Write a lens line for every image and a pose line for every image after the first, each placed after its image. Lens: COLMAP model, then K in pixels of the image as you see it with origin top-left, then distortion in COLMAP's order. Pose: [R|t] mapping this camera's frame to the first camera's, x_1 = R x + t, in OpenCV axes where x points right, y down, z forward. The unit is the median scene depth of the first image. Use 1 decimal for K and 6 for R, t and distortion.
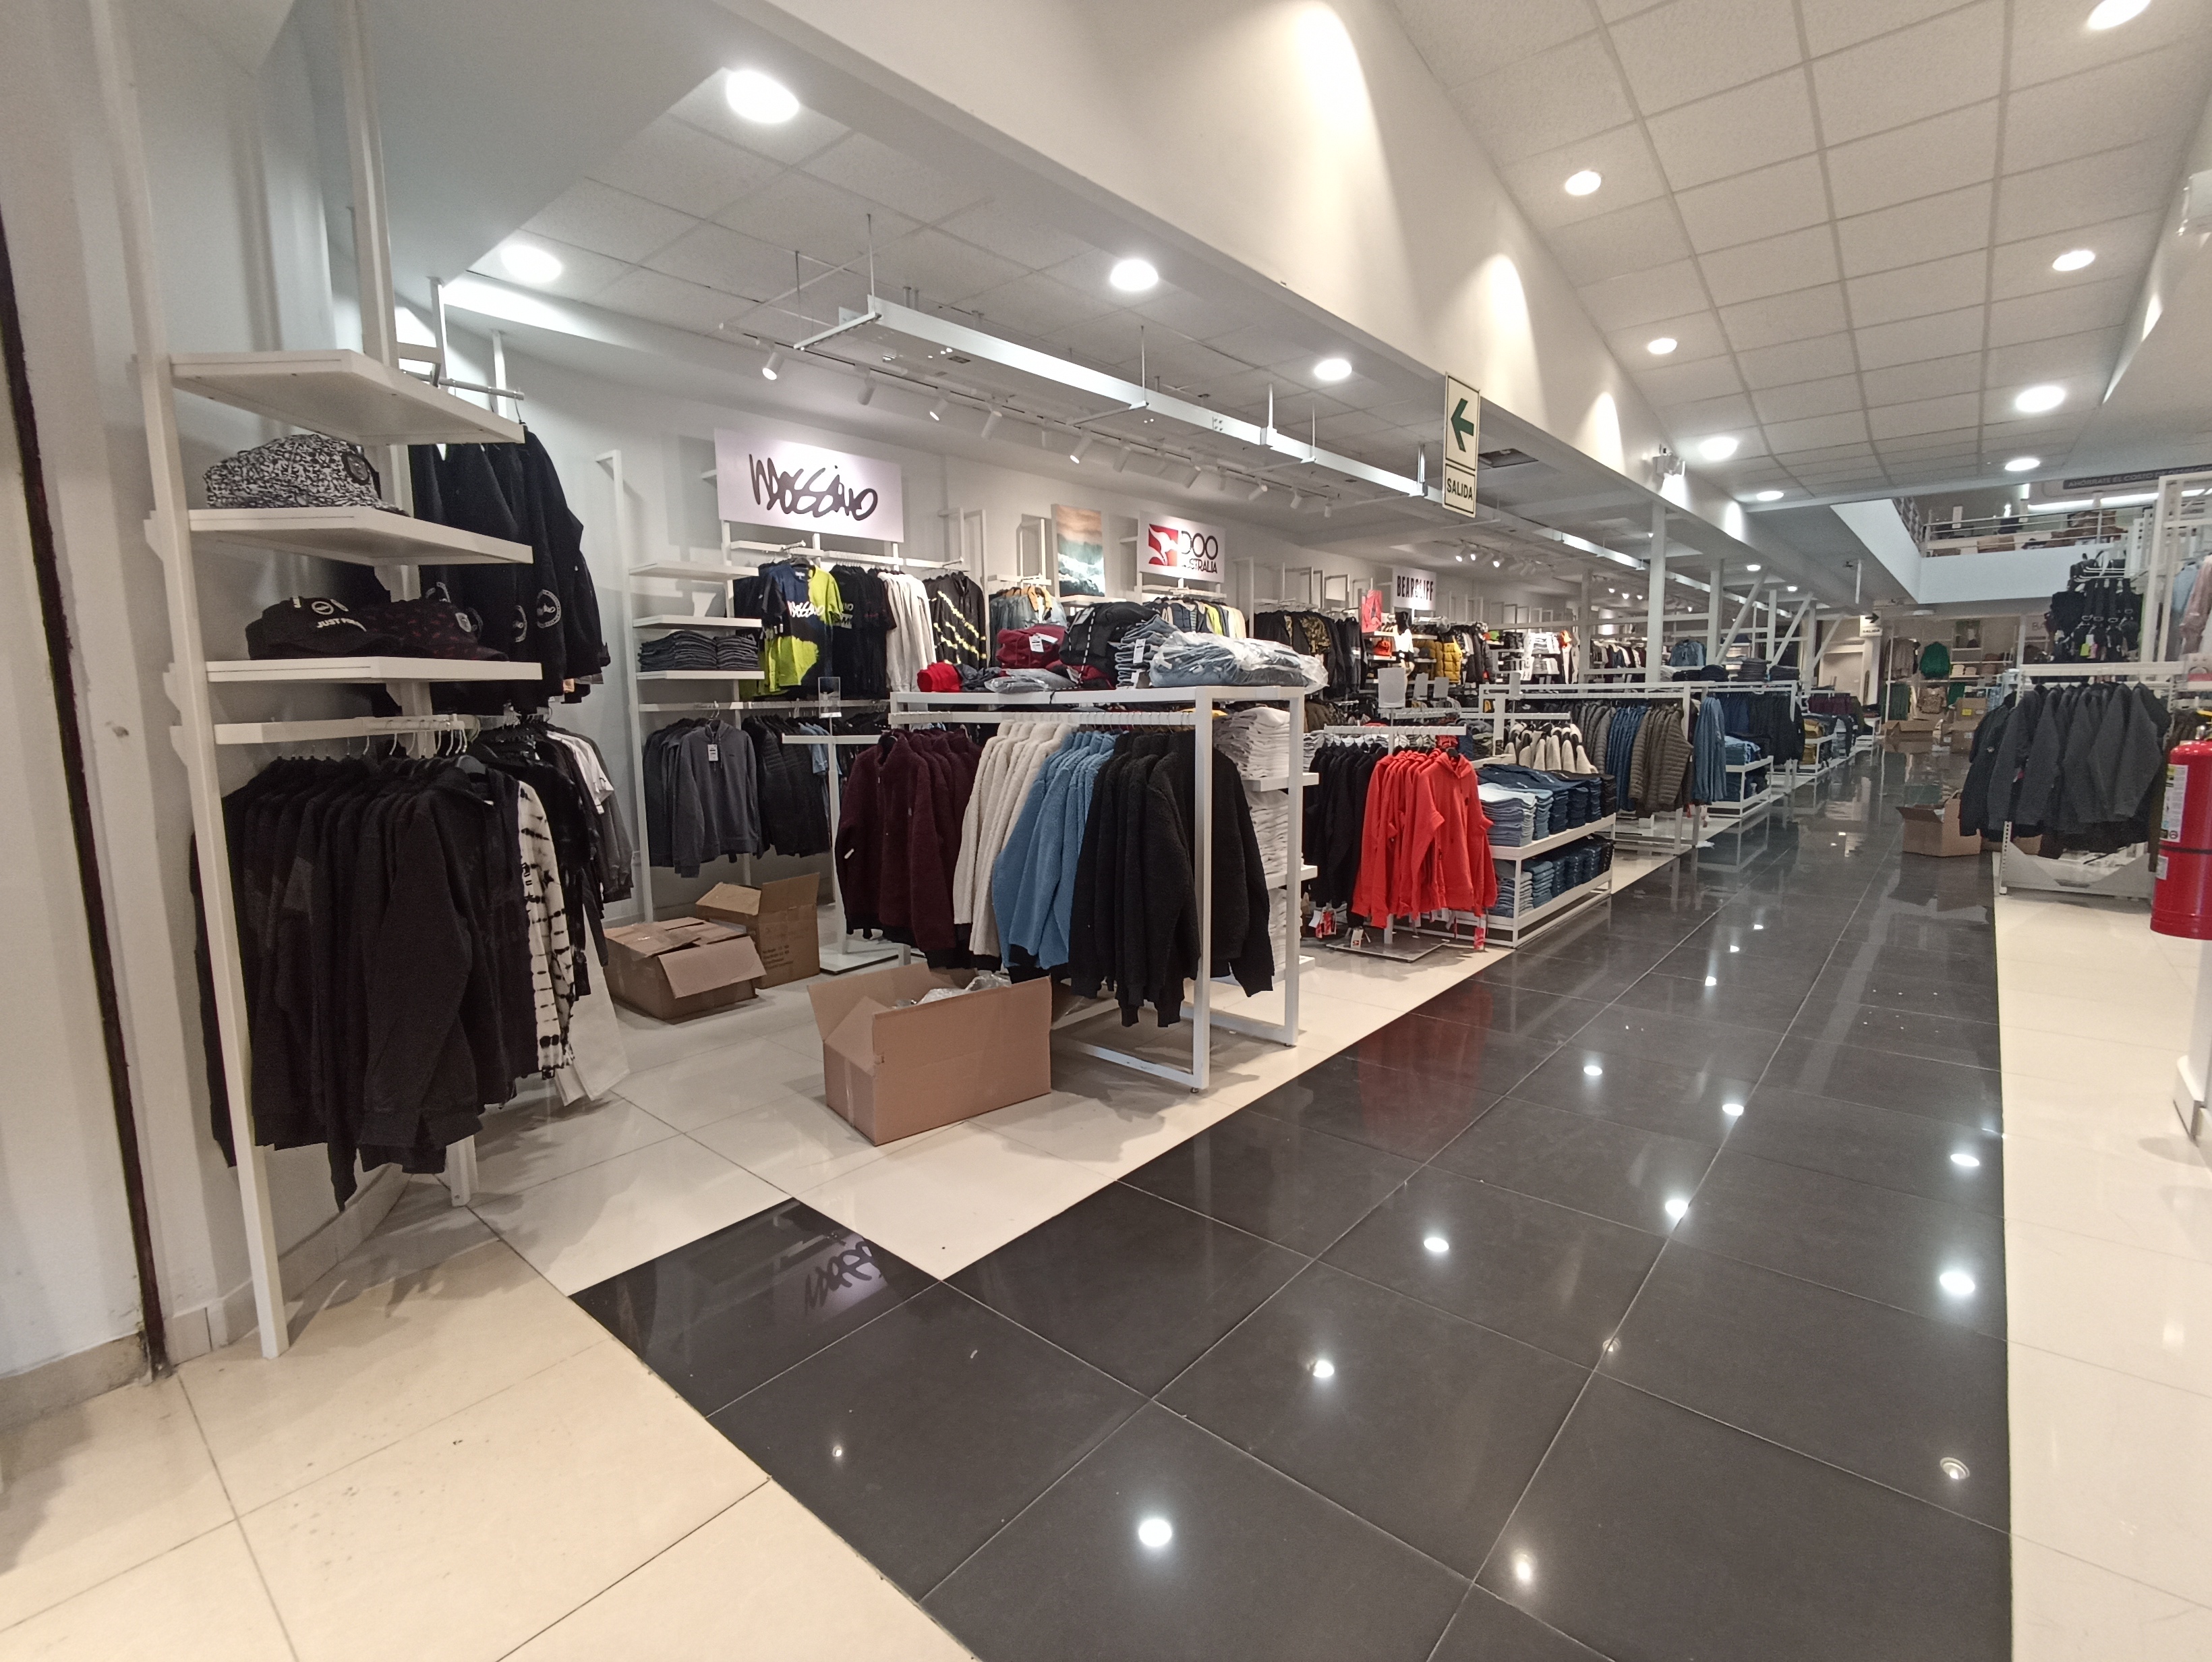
lens RADIAL K [[1008.4, 0, 1103.7], [0, 1008.4, 824.1], [0, 0, 1]] dist [-0.004896, -0.000933]
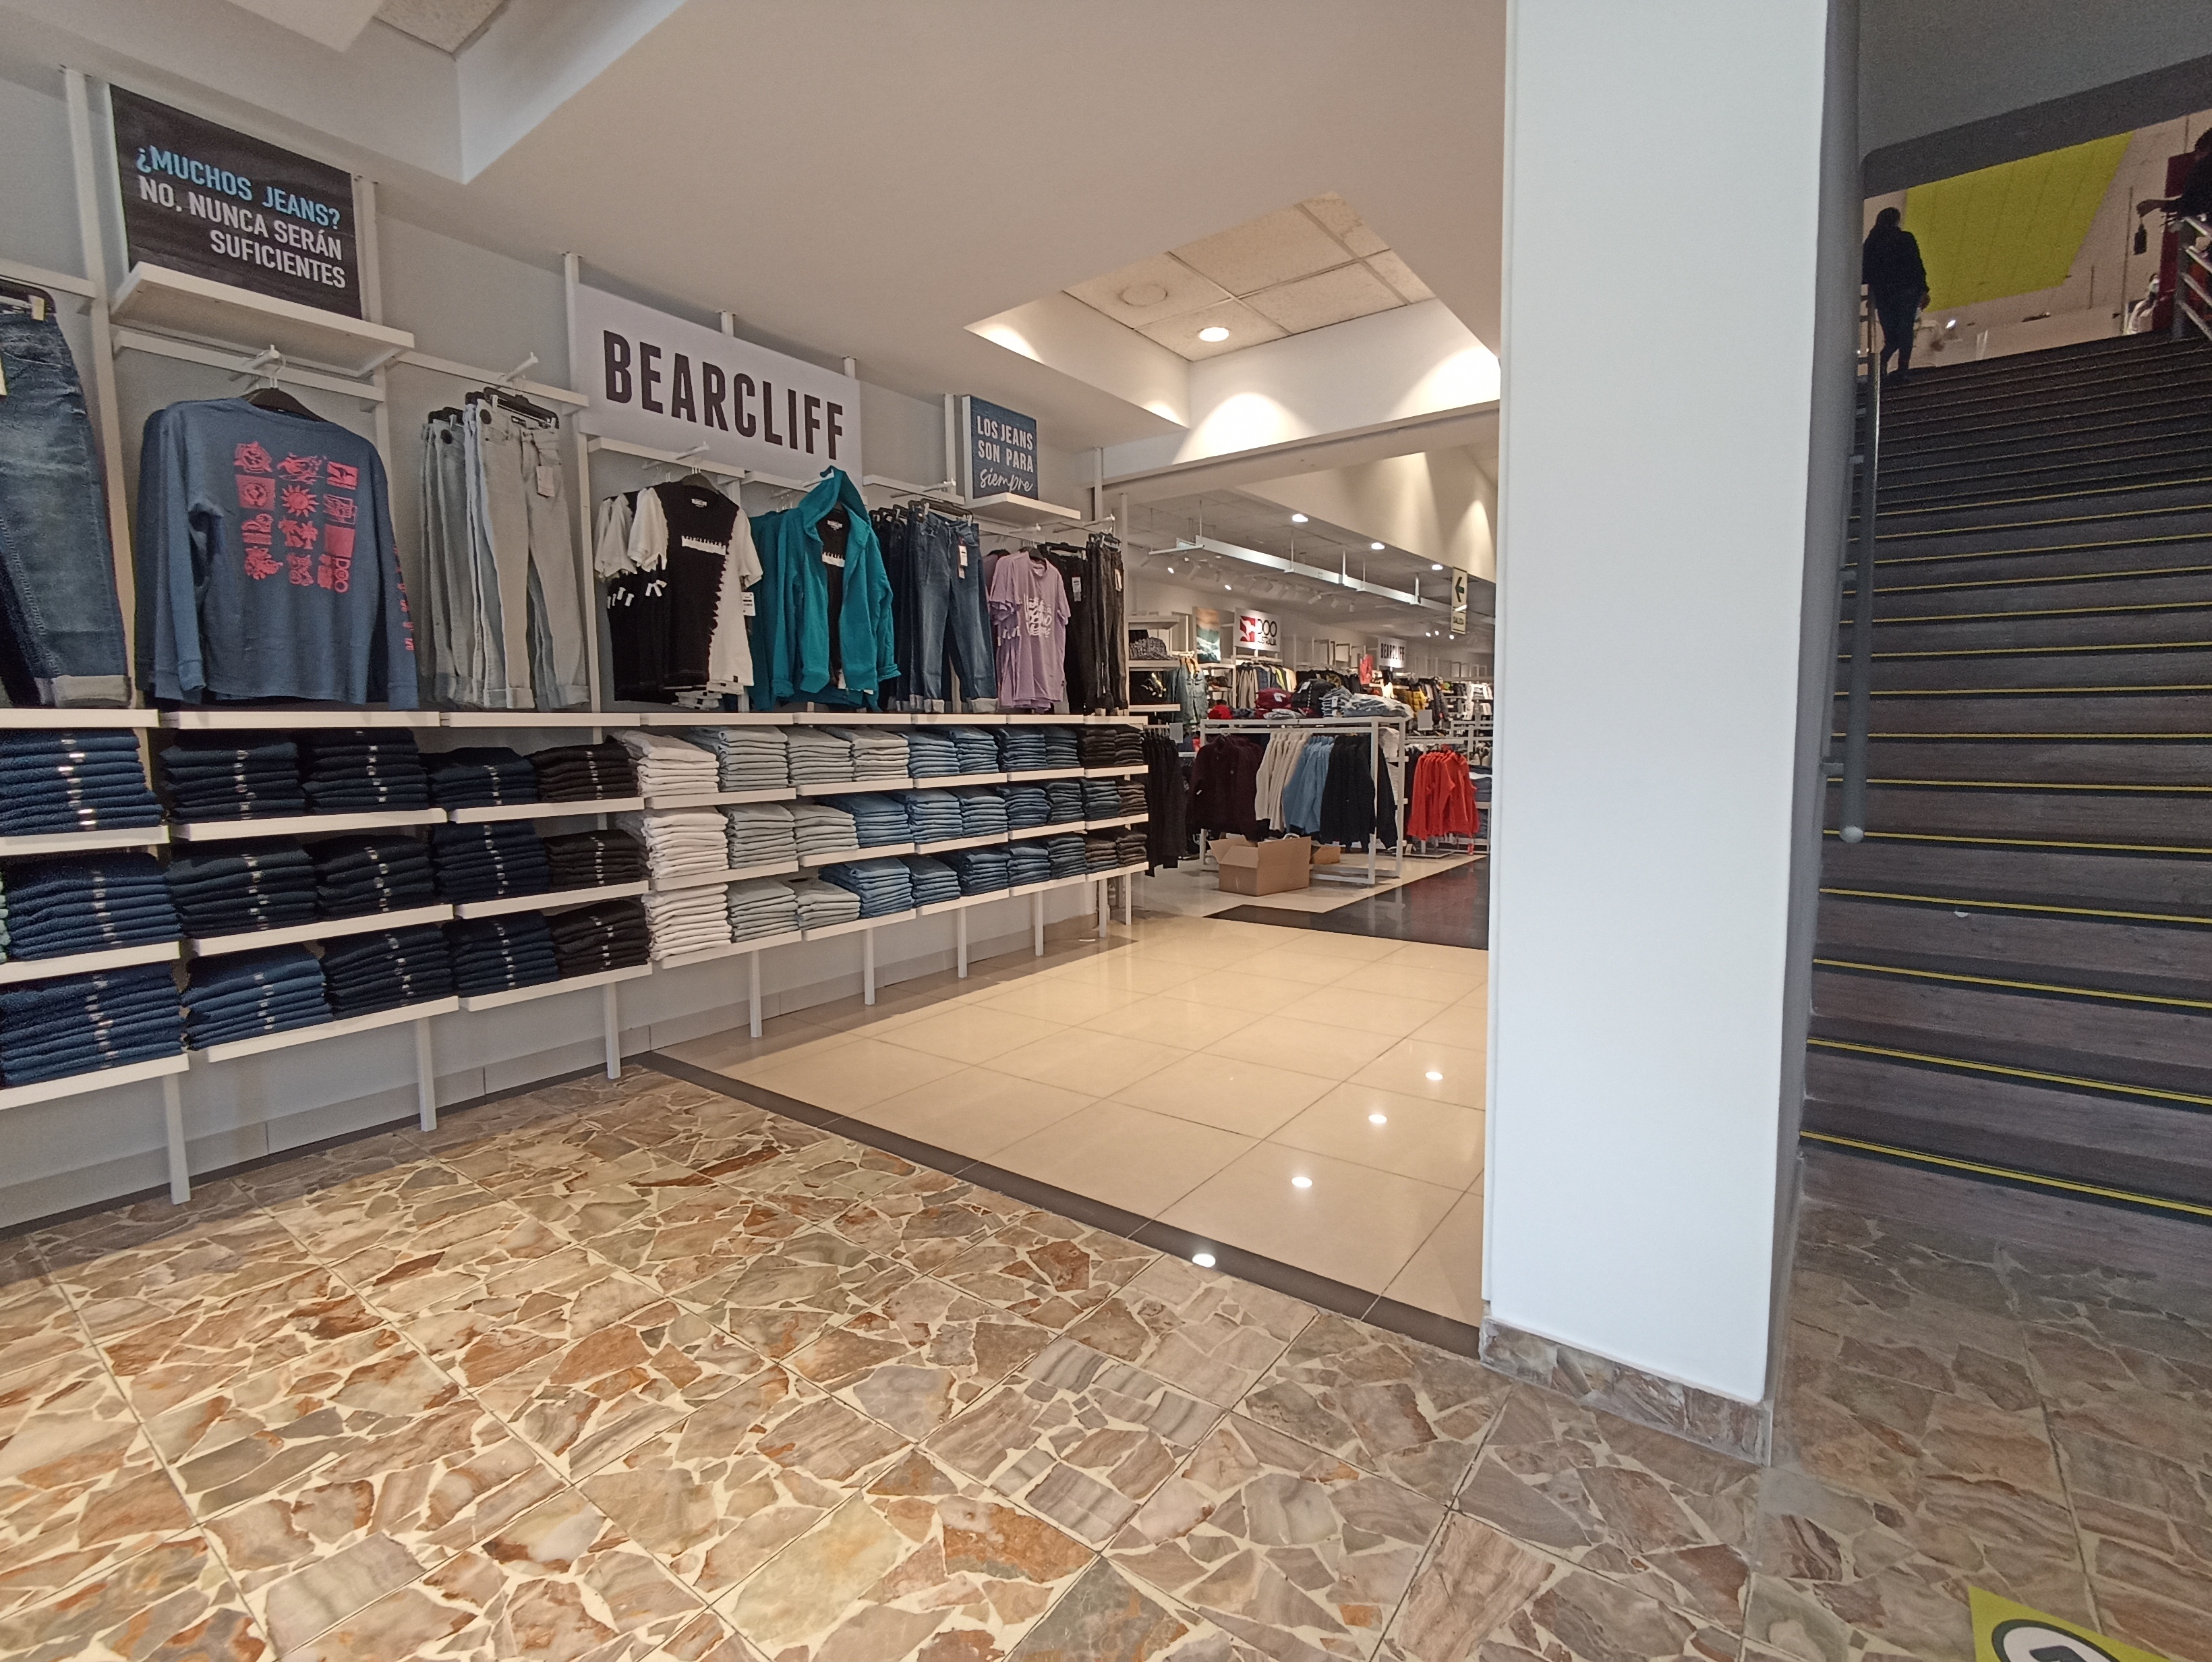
lens RADIAL K [[1008.4, 0, 1107.1], [0, 1008.4, 821.4], [0, 0, 1]] dist [-0.004896, -0.000933]
pose [[0.997673, 0.000490, 0.068176, -0.299169], [0.002291, 0.999168, -0.040711, 0.089916], [-0.068139, 0.040772, 0.996842, -0.579647]]
